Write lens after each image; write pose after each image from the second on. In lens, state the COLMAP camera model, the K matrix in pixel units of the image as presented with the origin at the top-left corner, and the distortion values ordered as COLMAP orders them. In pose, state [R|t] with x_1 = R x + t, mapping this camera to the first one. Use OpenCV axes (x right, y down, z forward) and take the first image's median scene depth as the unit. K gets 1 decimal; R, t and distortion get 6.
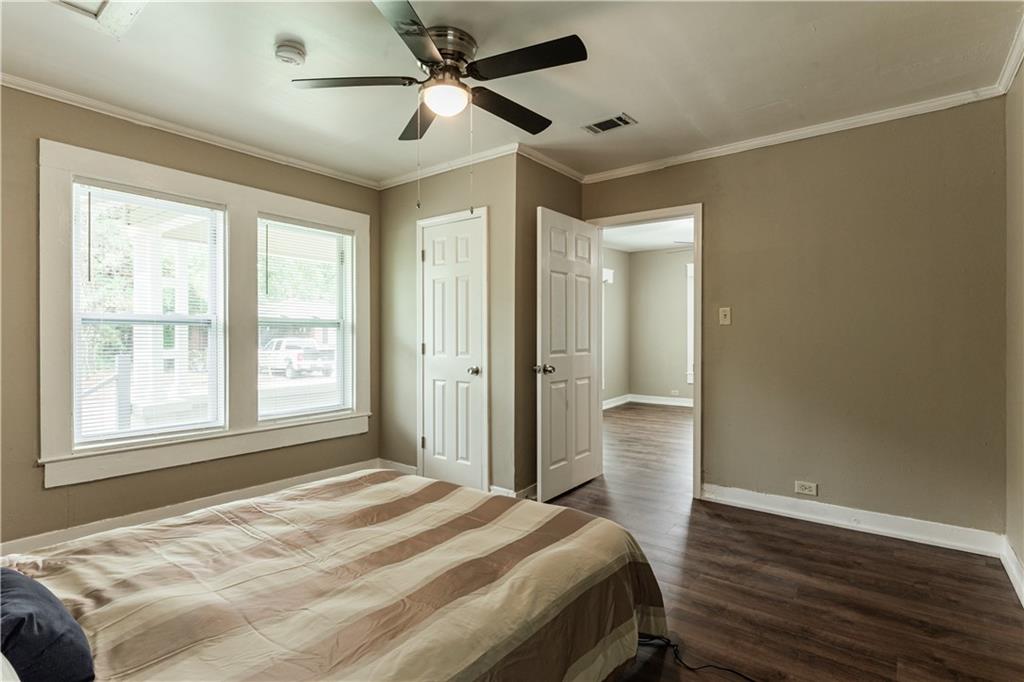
lens RADIAL K [[501.0, 0, 512.4], [0, 501.0, 334.3], [0, 0, 1]] dist [0.005253, 0.000622]
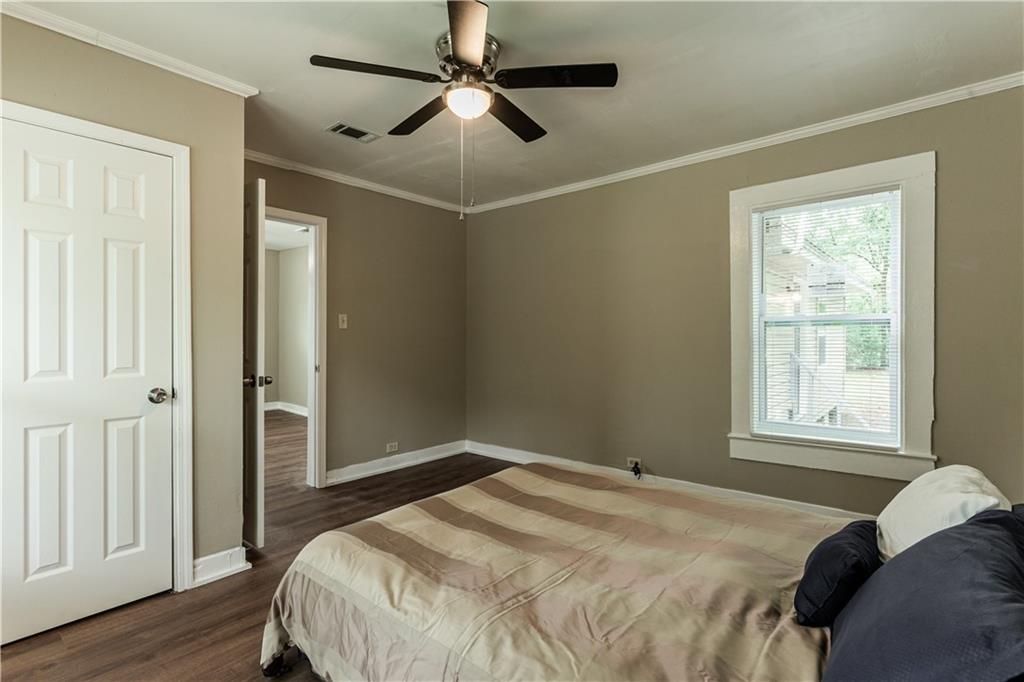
lens RADIAL K [[496.6, 0, 509.1], [0, 496.6, 336.0], [0, 0, 1]] dist [0.000873, 0.000162]
pose [[0.055368, 0.000449, 0.998466, -0.712601], [0.002298, 0.999997, -0.000577, -0.000993], [-0.998463, 0.002327, 0.055367, 0.554141]]
